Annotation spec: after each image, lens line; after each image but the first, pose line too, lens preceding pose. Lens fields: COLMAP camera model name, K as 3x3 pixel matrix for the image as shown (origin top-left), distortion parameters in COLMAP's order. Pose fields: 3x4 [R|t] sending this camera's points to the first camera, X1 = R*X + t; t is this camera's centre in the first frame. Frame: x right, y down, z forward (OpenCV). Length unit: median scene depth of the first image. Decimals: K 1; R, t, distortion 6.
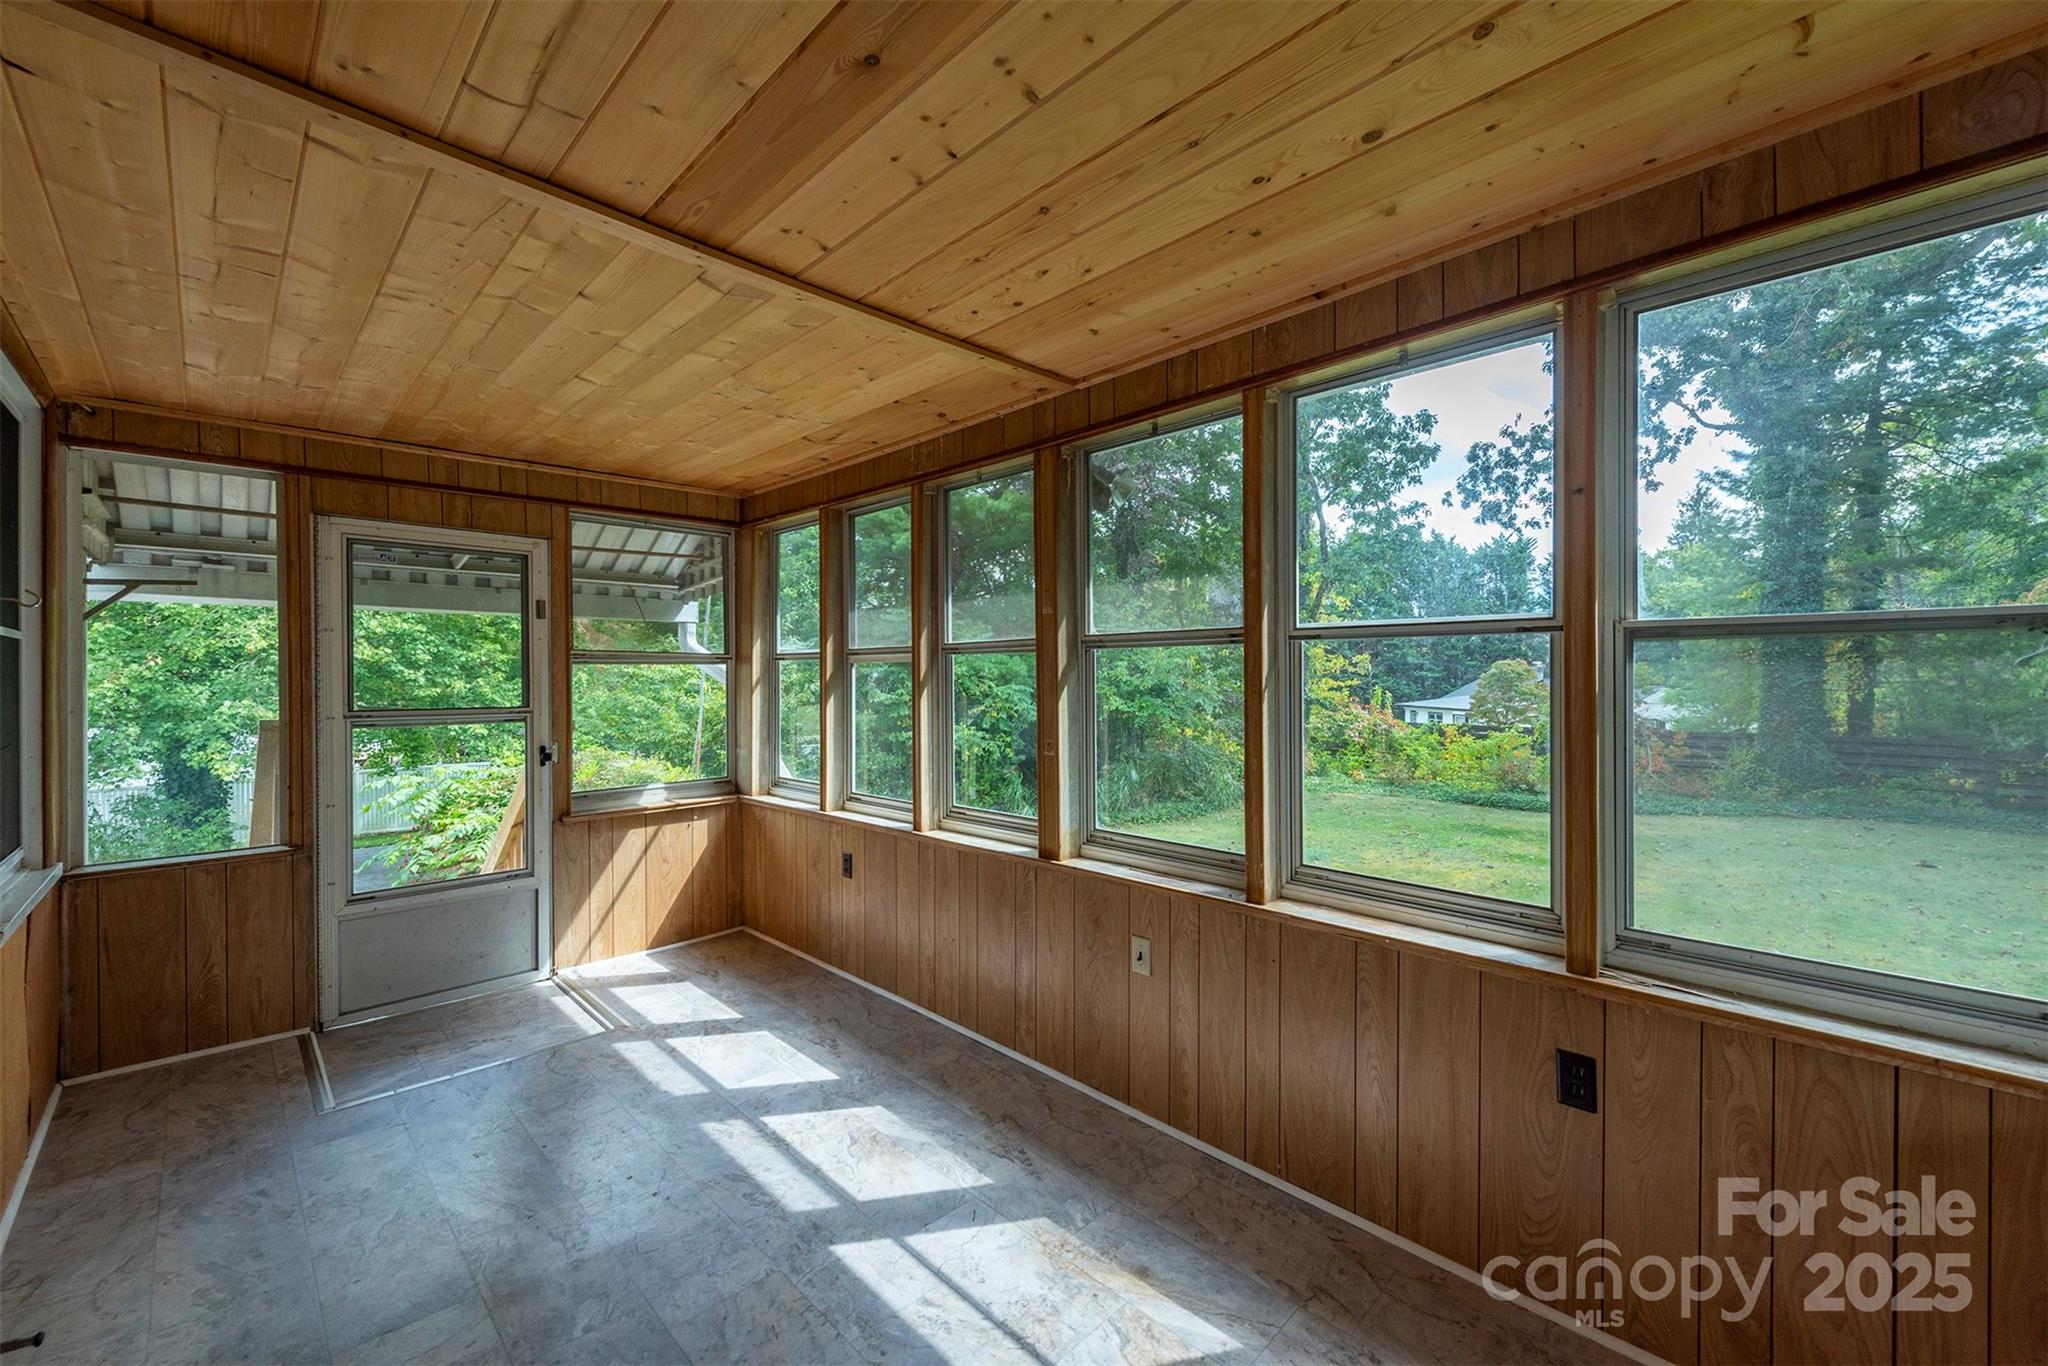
lens RADIAL K [[807.1, 0, 1023.2], [0, 807.1, 677.8], [0, 0, 1]] dist [0.010861, -0.000106]
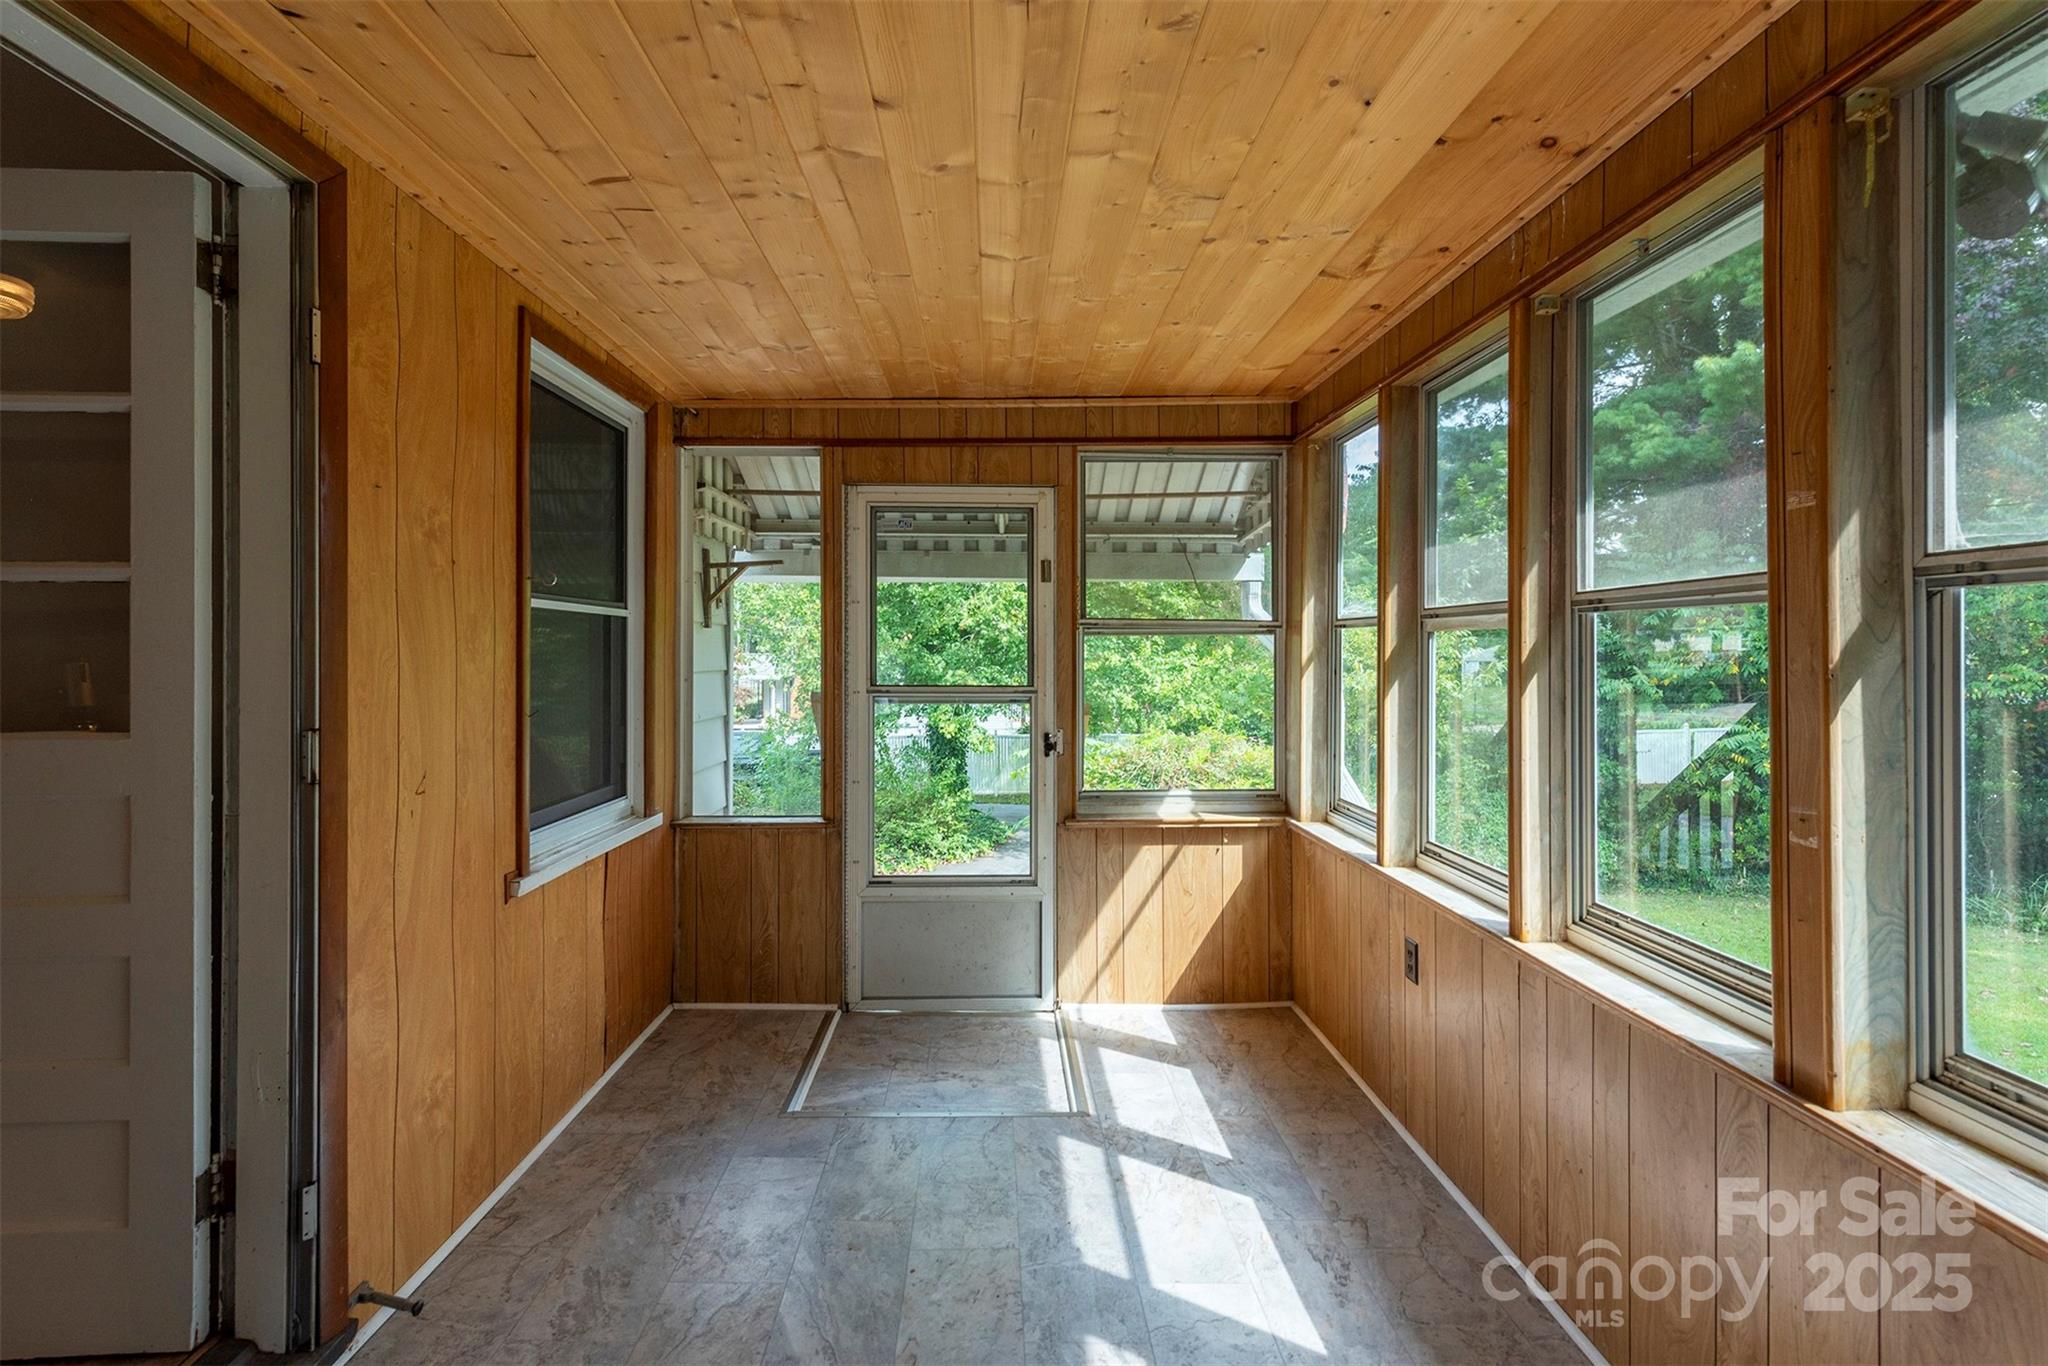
lens RADIAL K [[936.3, 0, 1019.2], [0, 936.3, 649.4], [0, 0, 1]] dist [0.025251, -0.012382]
pose [[0.727987, 0.004495, -0.685577, 0.057666], [-0.006041, 0.999982, 0.000141, -0.002772], [0.685565, 0.004039, 0.728000, 0.289081]]
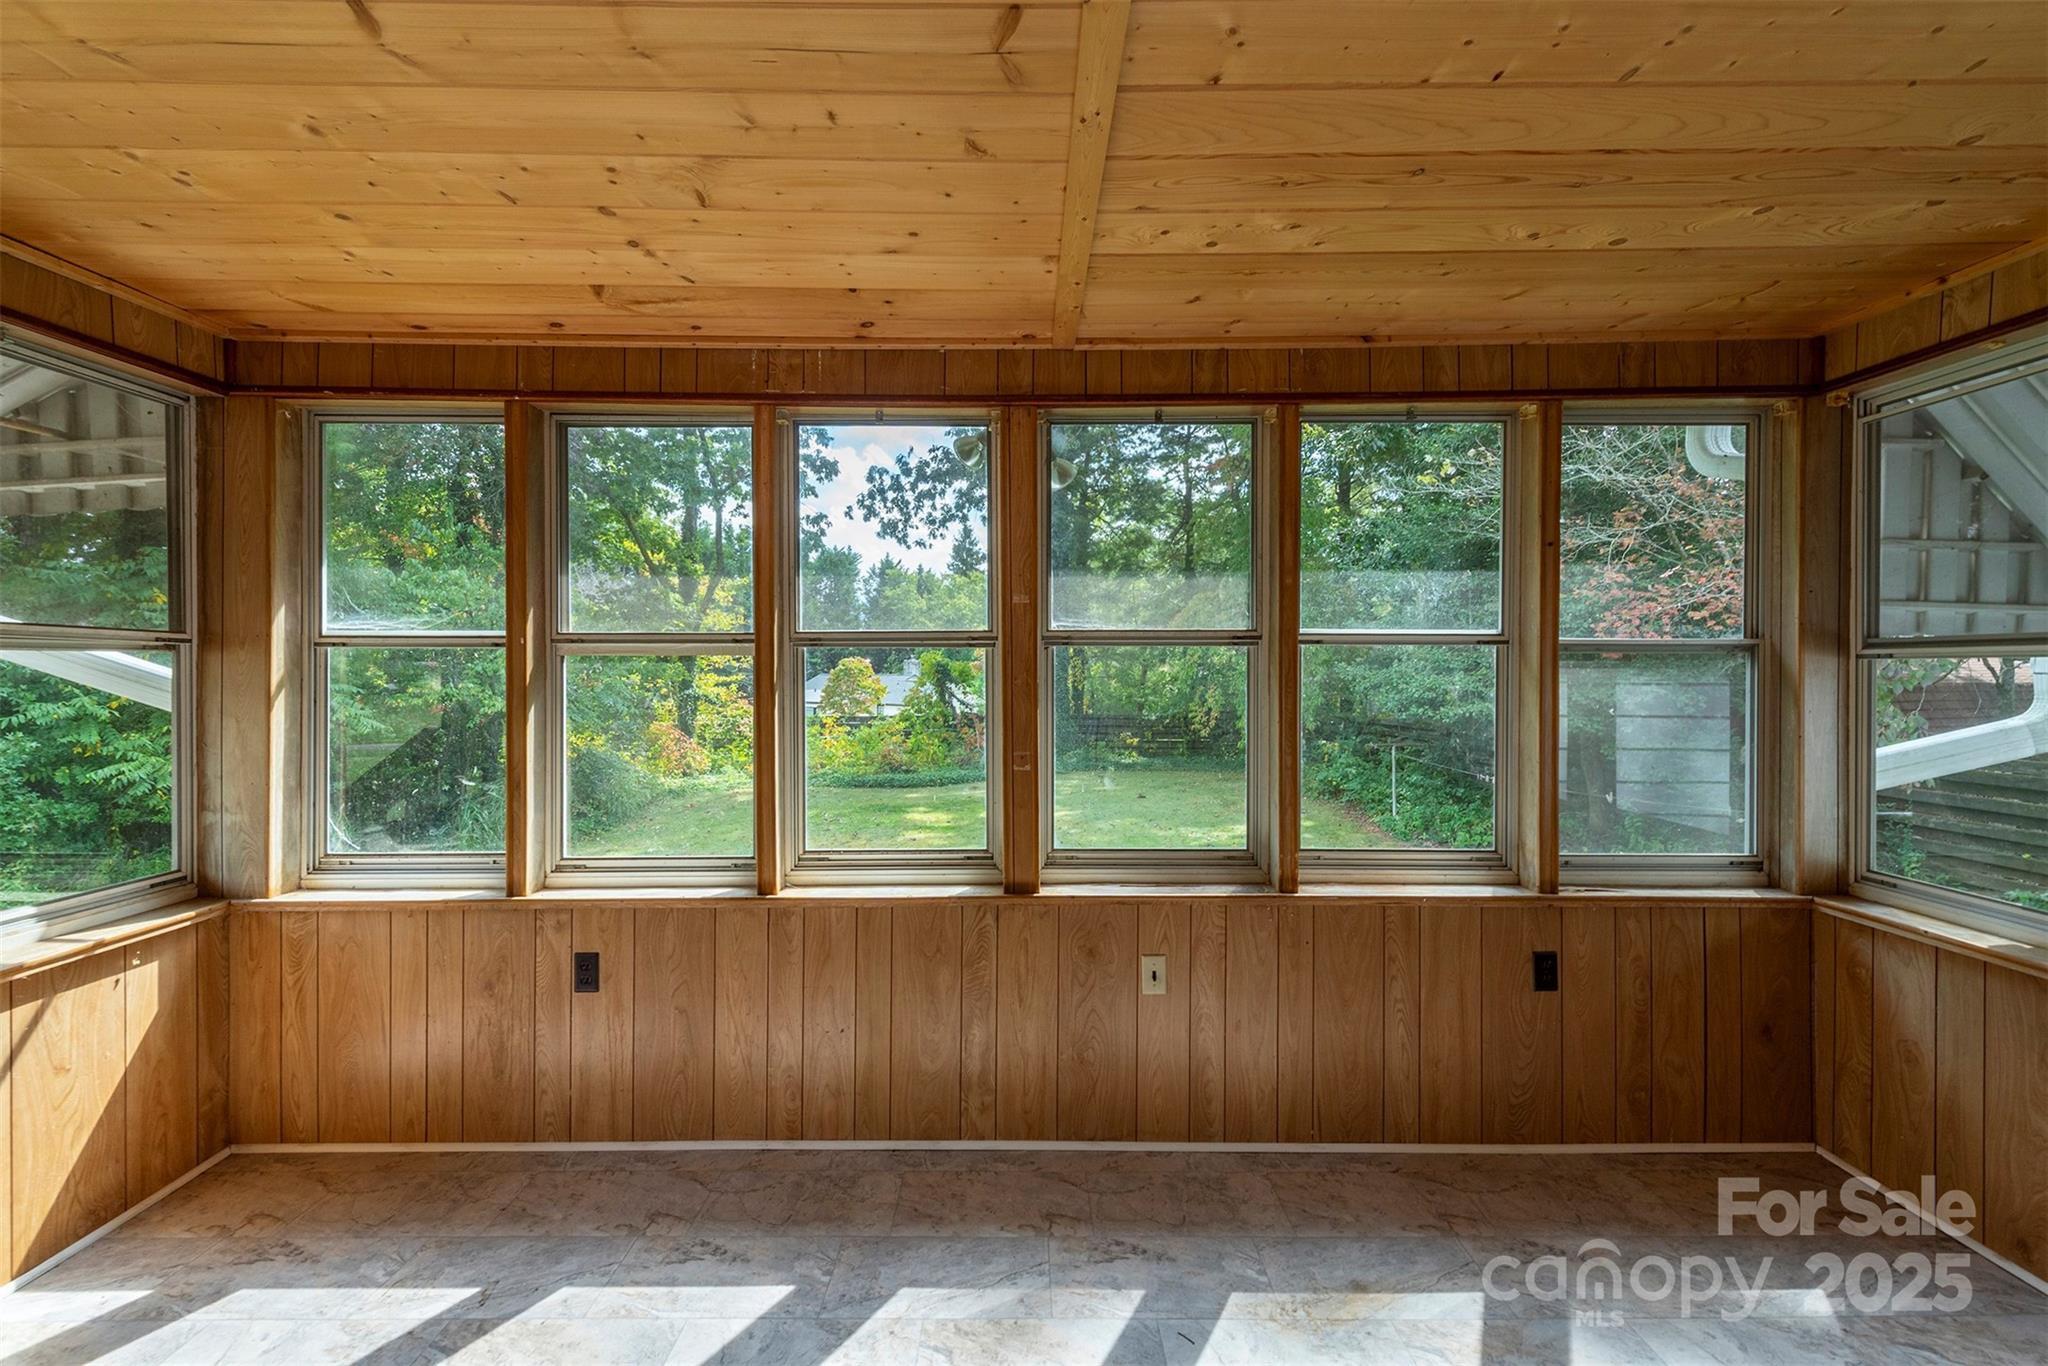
lens RADIAL K [[807.4, 0, 1022.6], [0, 807.4, 673.4], [0, 0, 1]] dist [0.013631, -0.004896]
pose [[0.705240, 0.000776, 0.708968, -0.452661], [-0.001057, 0.999999, -0.000043, -0.004476], [-0.708968, -0.000719, 0.705240, 0.321592]]
